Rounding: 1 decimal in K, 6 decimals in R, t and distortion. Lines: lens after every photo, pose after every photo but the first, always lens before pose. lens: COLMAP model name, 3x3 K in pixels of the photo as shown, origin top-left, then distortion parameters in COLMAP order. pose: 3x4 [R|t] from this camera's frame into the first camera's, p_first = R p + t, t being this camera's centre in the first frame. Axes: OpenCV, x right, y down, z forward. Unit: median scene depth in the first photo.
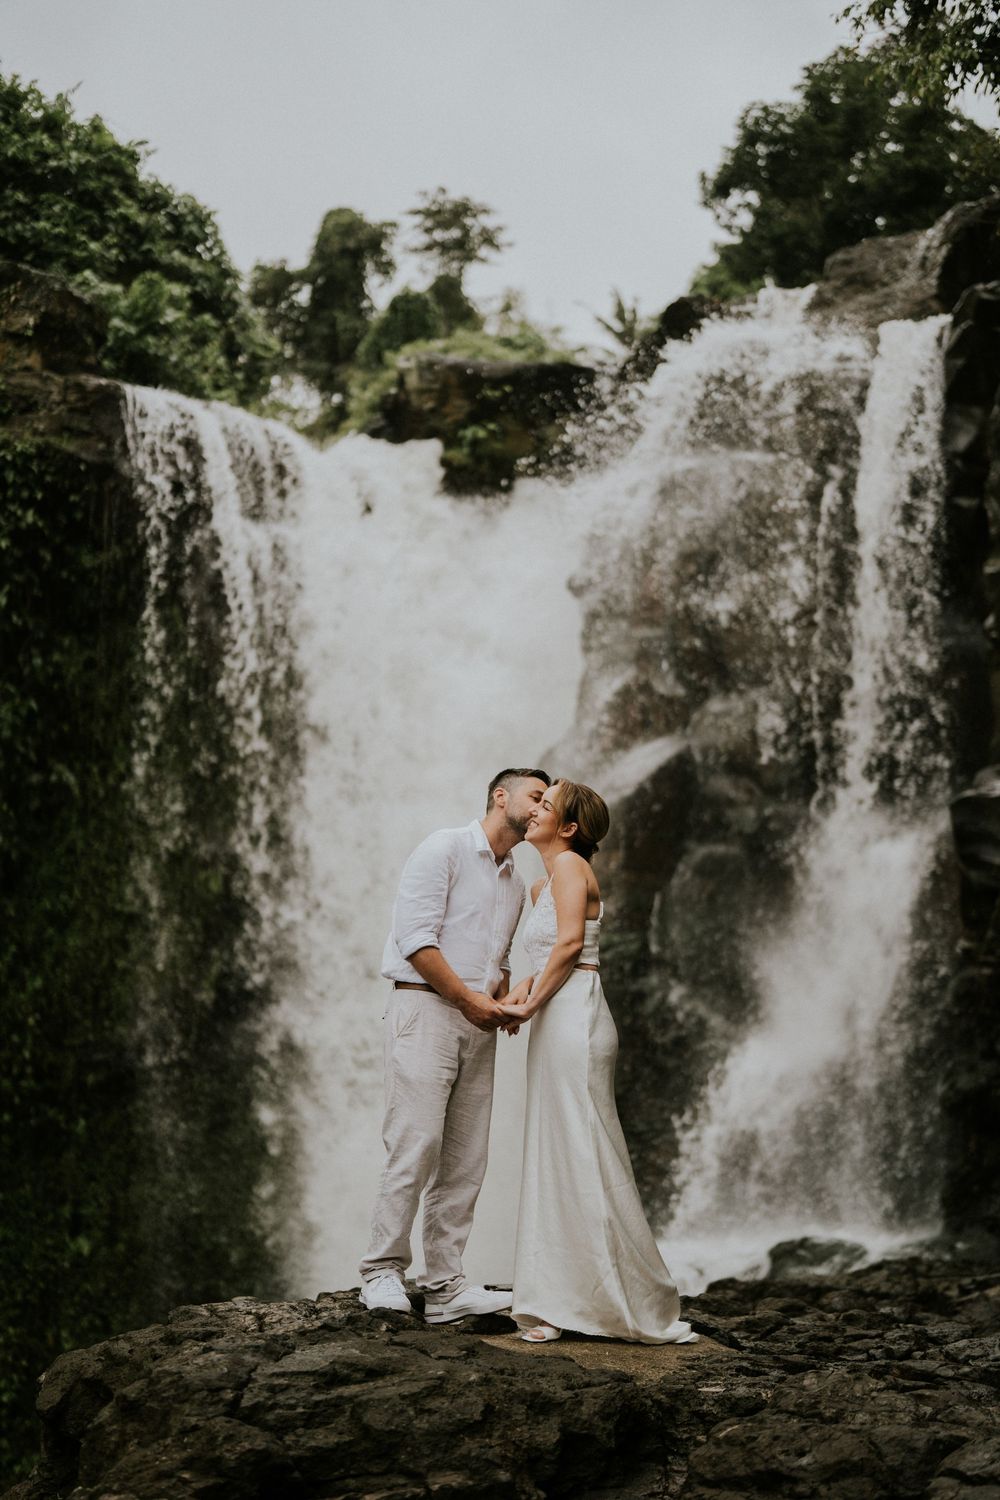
lens RADIAL K [[2075.8, 0, 500.0], [0, 2075.8, 750.0], [0, 0, 1]] dist [-0.159981, 1.070469]
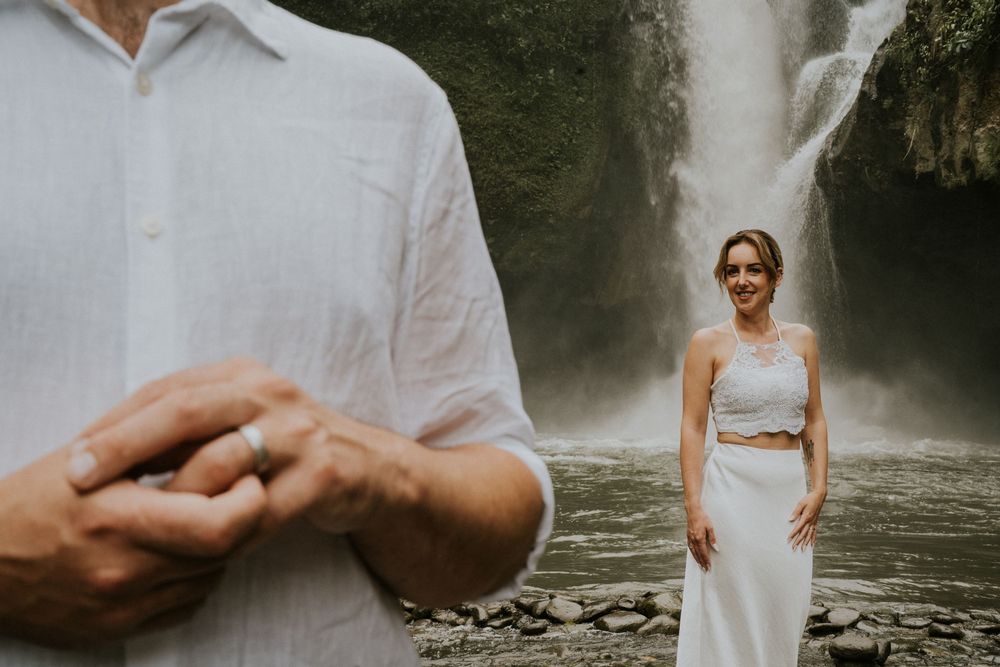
lens RADIAL K [[1379.6, 0, 500.0], [0, 1379.6, 333.5], [0, 0, 1]] dist [-0.183754, 1.125587]
pose [[0.966393, 0.001117, 0.257068, -0.792275], [-0.047158, 0.983791, 0.173004, 0.226838], [-0.252708, -0.179313, 0.950782, -0.869864]]
